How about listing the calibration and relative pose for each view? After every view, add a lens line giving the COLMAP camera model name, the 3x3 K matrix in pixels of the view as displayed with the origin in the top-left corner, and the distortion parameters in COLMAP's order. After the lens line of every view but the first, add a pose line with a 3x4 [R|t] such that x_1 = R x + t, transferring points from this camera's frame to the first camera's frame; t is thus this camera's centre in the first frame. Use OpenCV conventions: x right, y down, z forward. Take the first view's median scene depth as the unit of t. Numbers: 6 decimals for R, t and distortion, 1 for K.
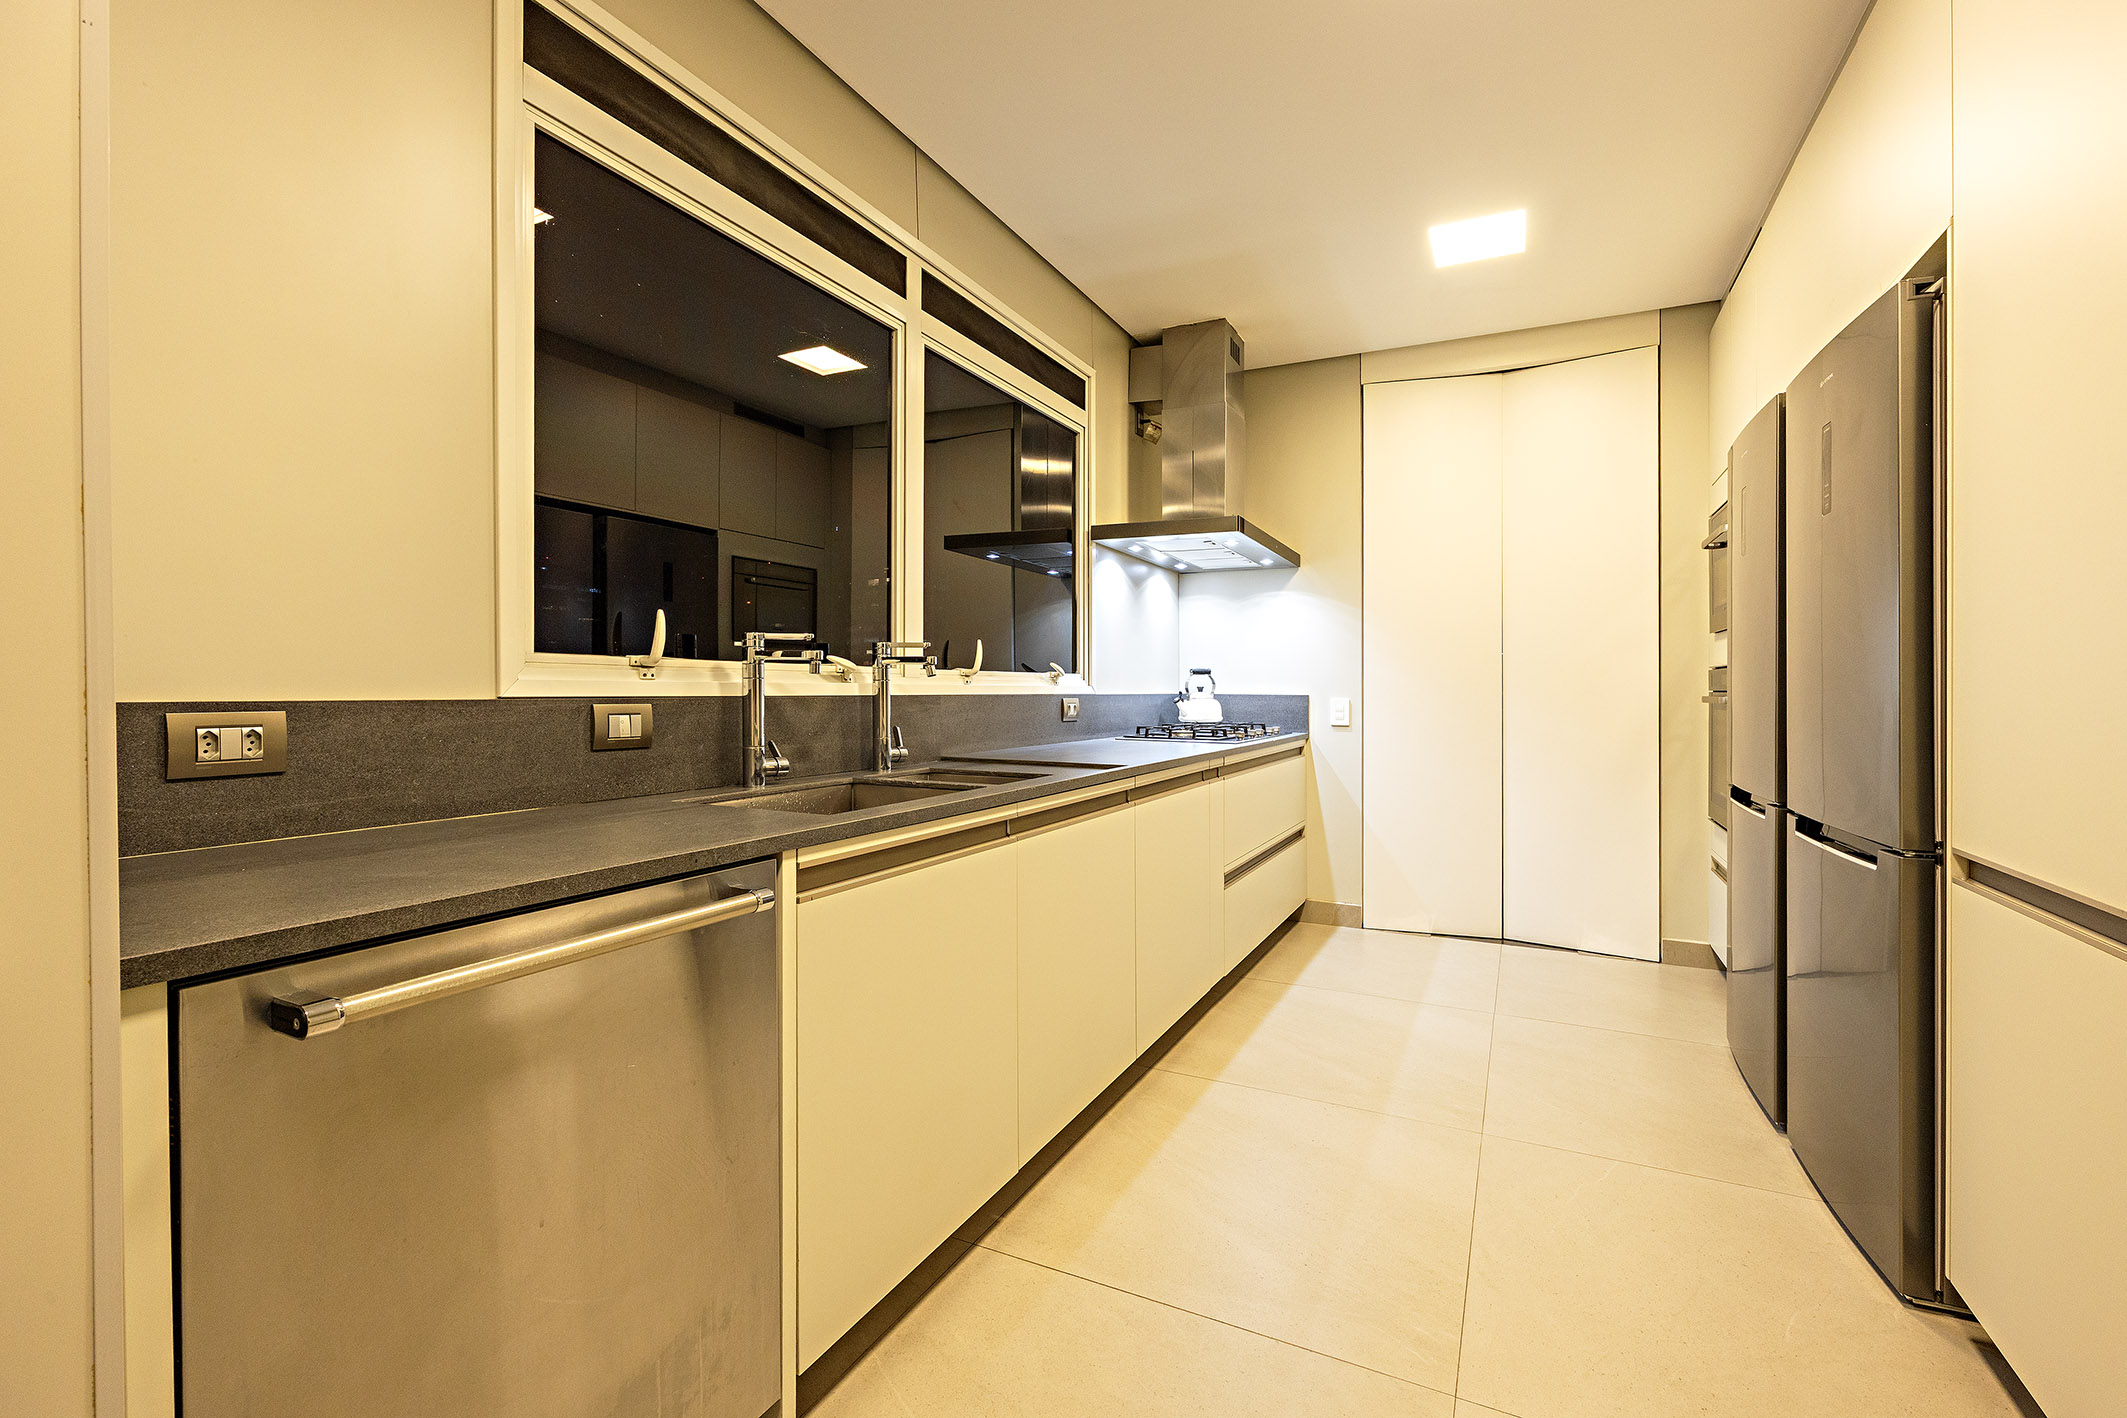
lens RADIAL K [[750.8, 0, 1064.1], [0, 750.8, 684.5], [0, 0, 1]] dist [-0.001021, -0.000033]
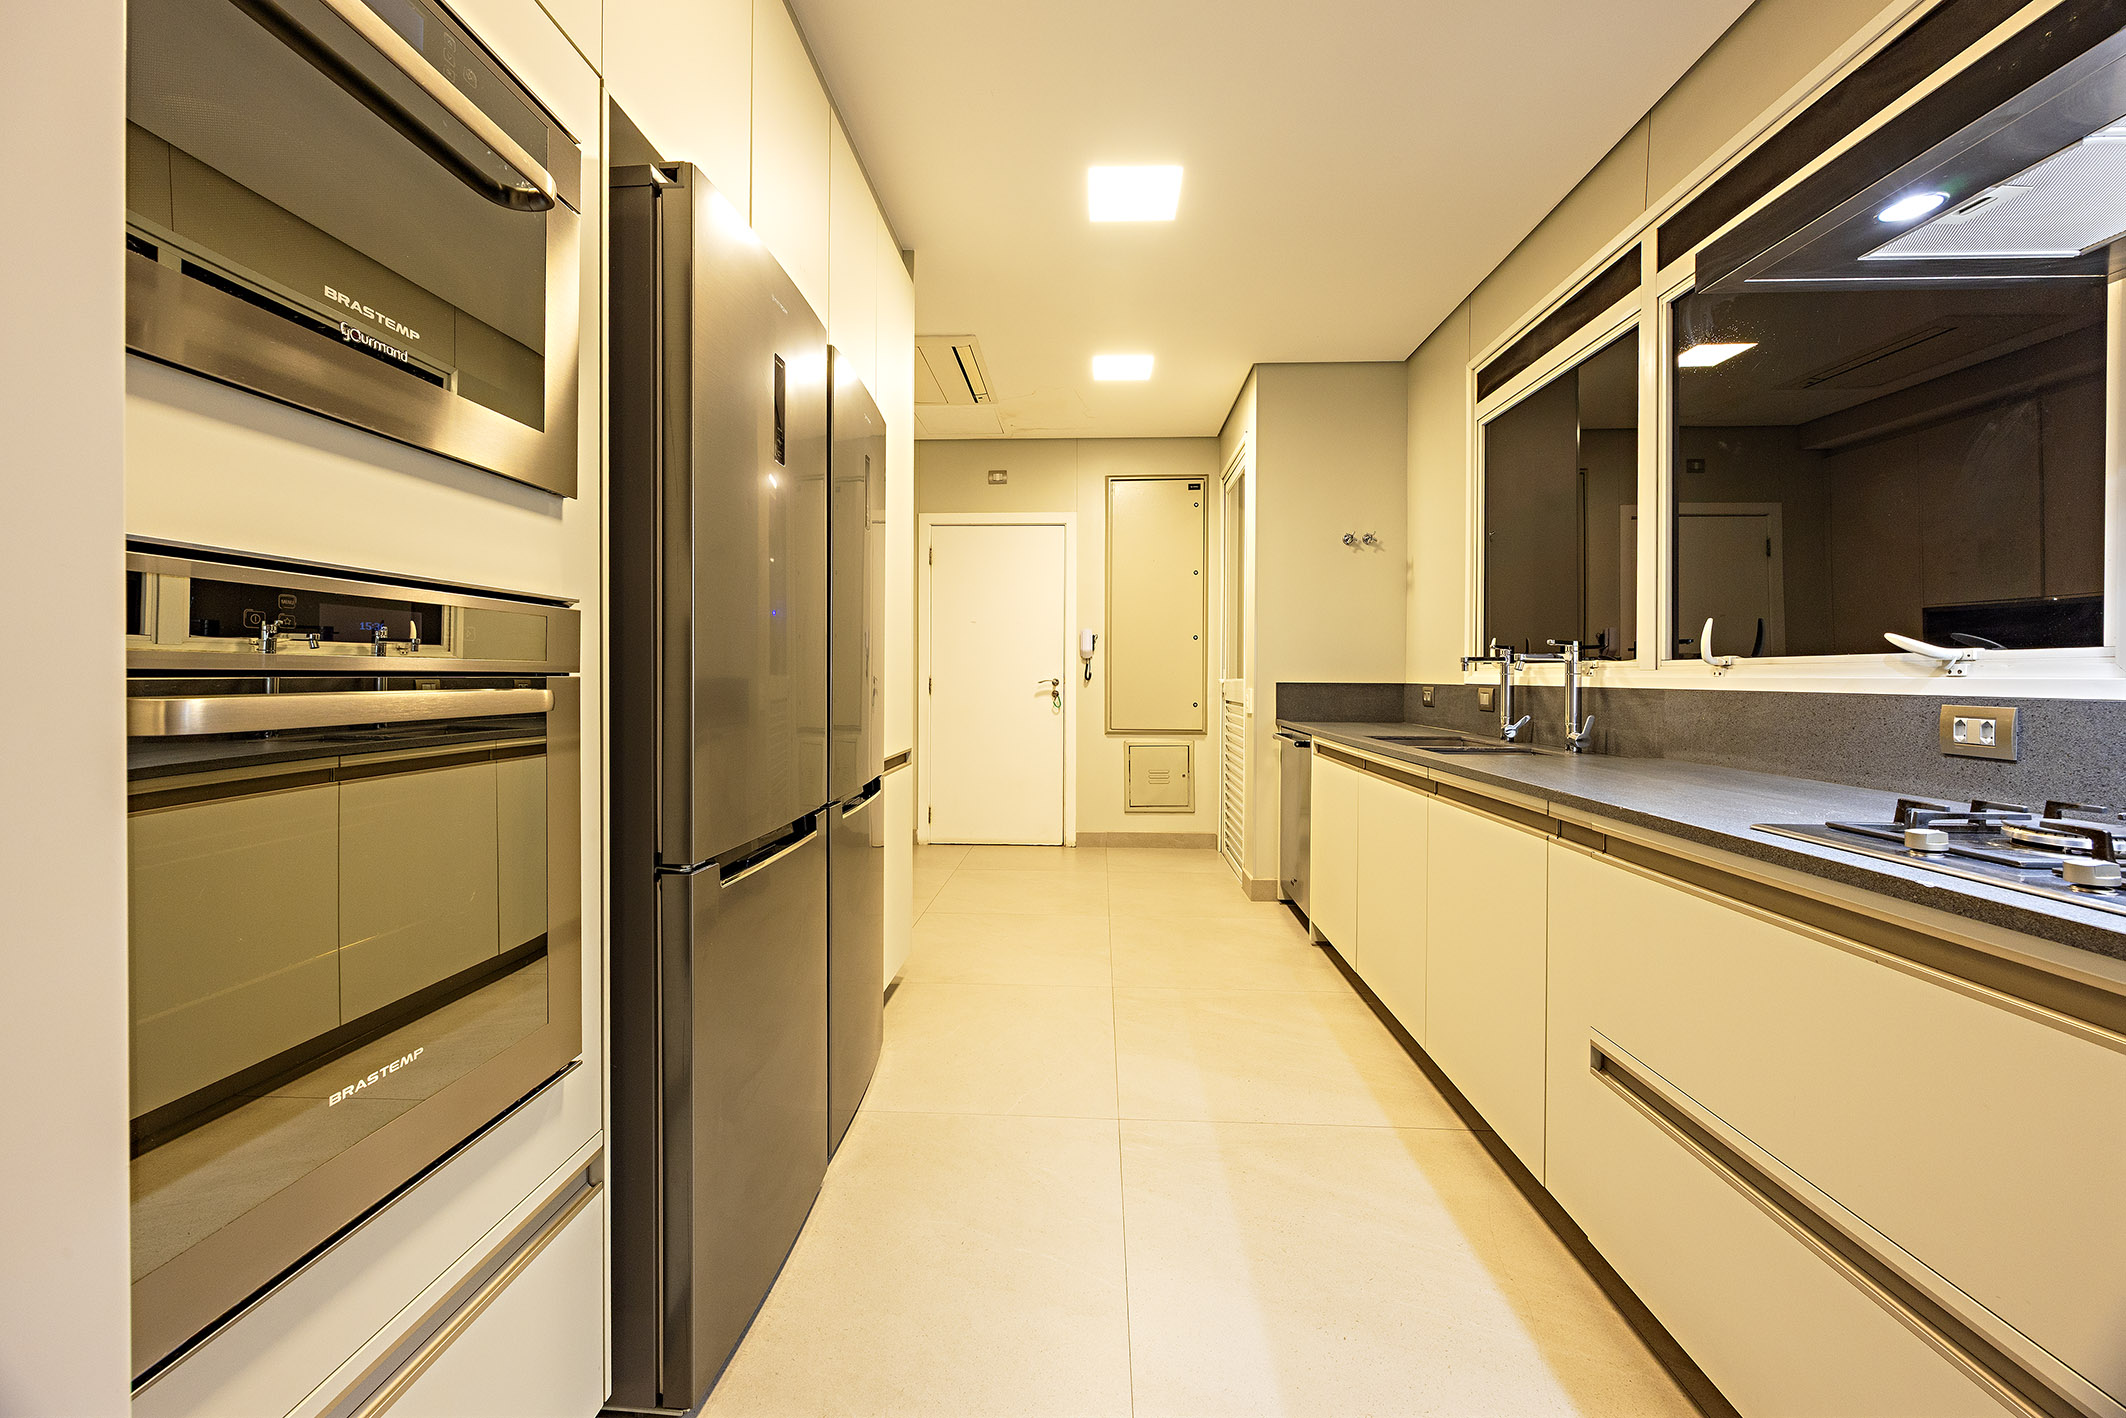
lens RADIAL K [[750.4, 0, 1063.6], [0, 750.4, 684.5], [0, 0, 1]] dist [-0.001021, -0.000033]
pose [[-0.874007, -0.006452, -0.485870, 0.874957], [-0.011910, 0.999896, 0.008147, 0.008984], [0.485767, 0.012908, -0.873993, 1.424610]]
